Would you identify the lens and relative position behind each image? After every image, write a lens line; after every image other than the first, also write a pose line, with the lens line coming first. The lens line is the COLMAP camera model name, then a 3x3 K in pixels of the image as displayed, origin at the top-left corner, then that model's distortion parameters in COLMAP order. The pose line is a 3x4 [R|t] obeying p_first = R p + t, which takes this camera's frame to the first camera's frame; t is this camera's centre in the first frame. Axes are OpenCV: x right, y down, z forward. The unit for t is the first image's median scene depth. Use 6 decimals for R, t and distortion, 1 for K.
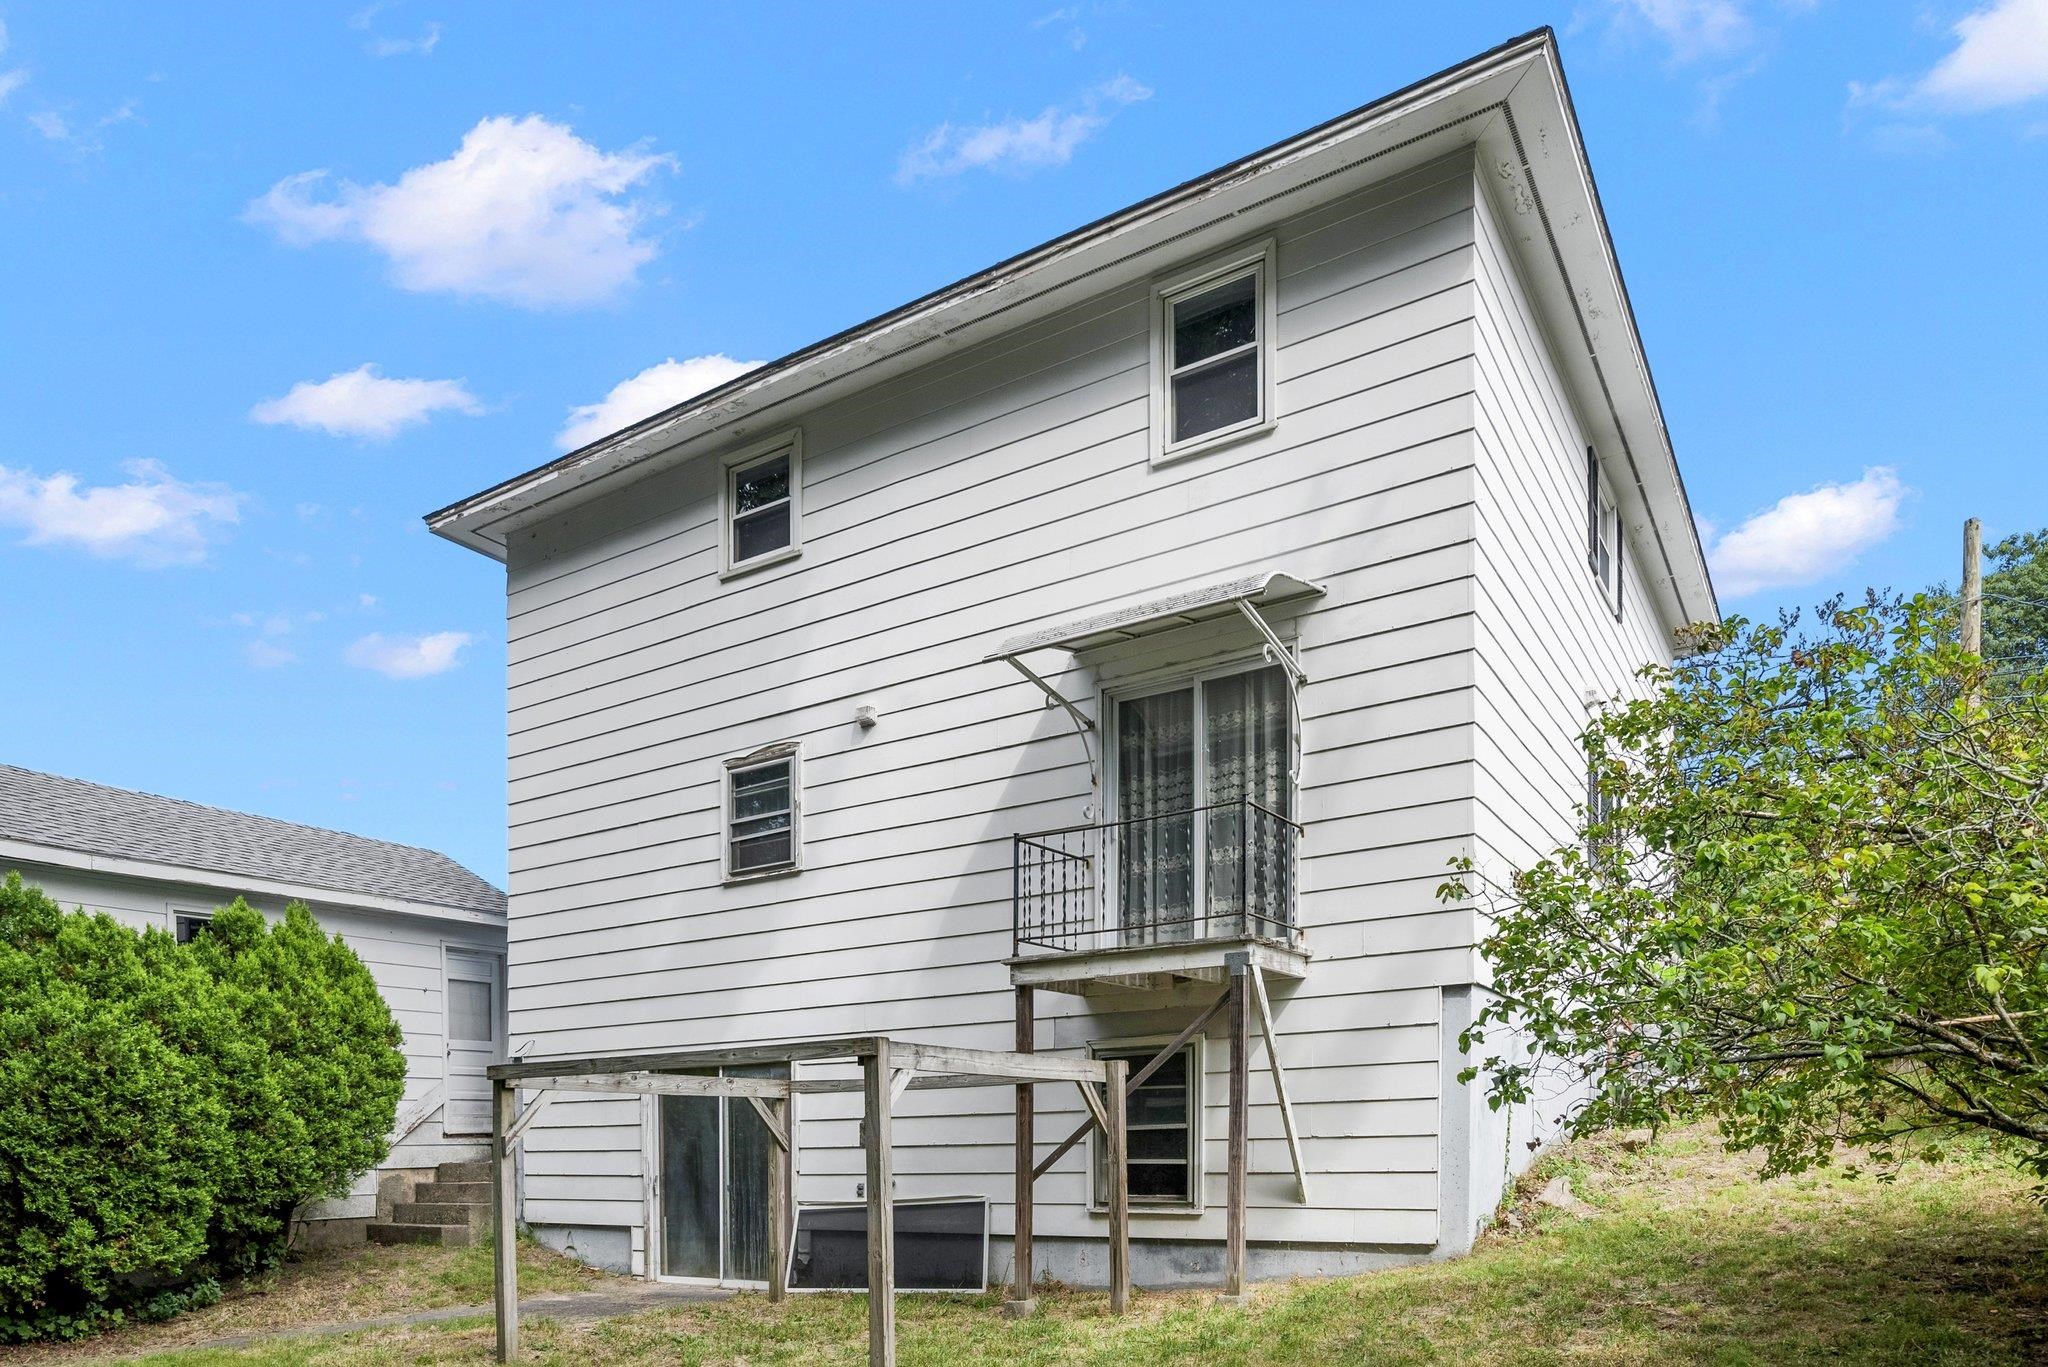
lens RADIAL K [[1258.4, 0, 1024.7], [0, 1258.4, 735.2], [0, 0, 1]] dist [-0.020082, -0.000665]
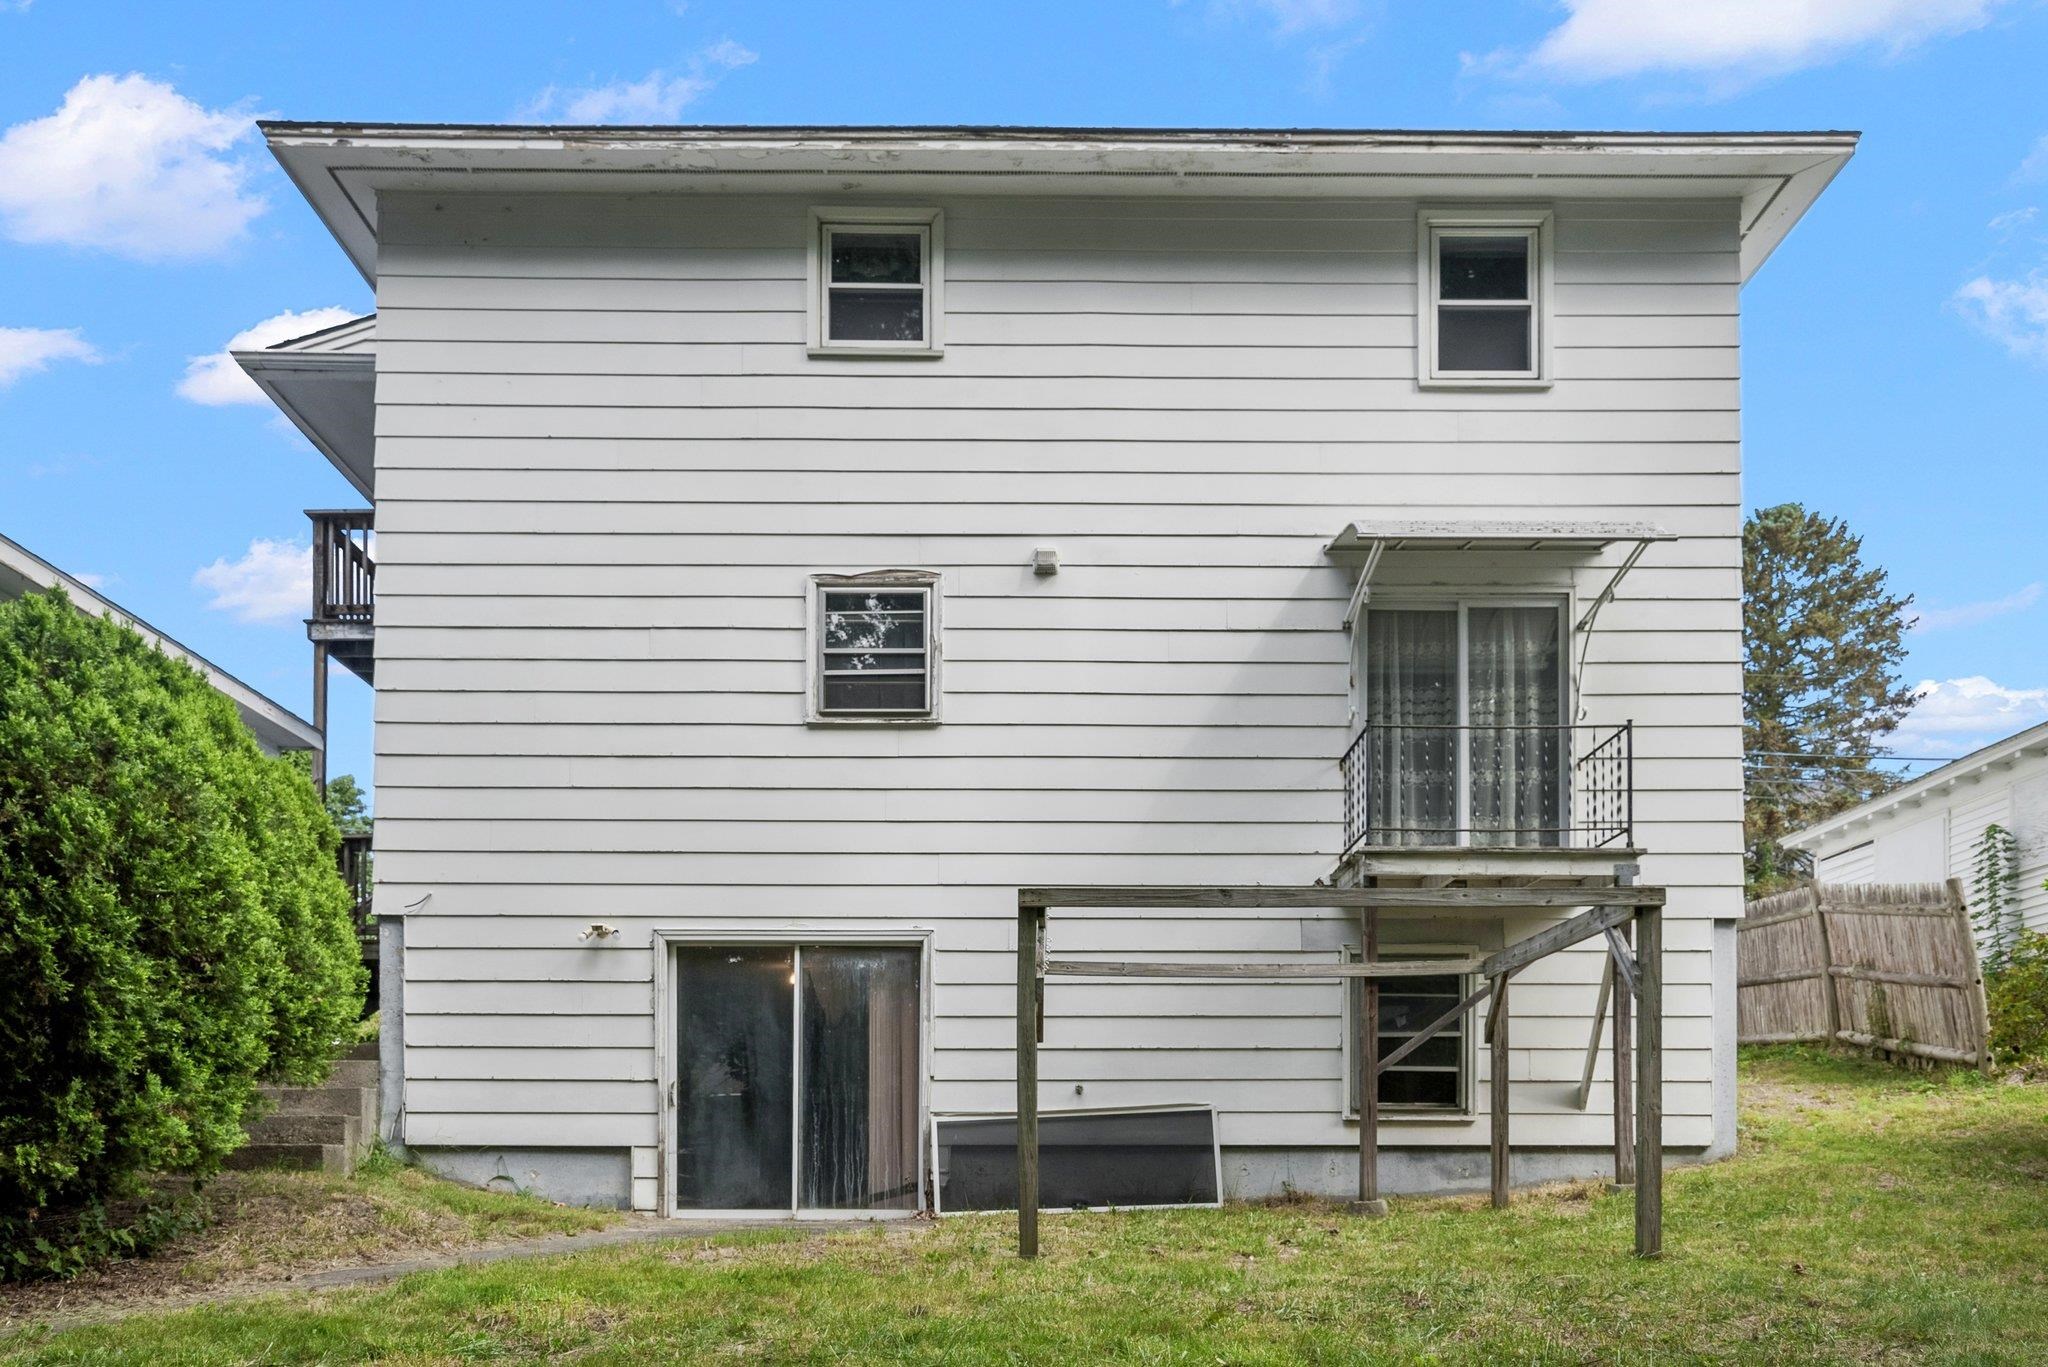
lens RADIAL K [[1418.2, 0, 1023.9], [0, 1418.2, 684.2], [0, 0, 1]] dist [0.000376, 0.002870]
pose [[0.846198, 0.191186, 0.497390, -0.671587], [-0.182547, 0.980946, -0.066492, 0.149234], [-0.500626, -0.034531, 0.864975, 0.169796]]
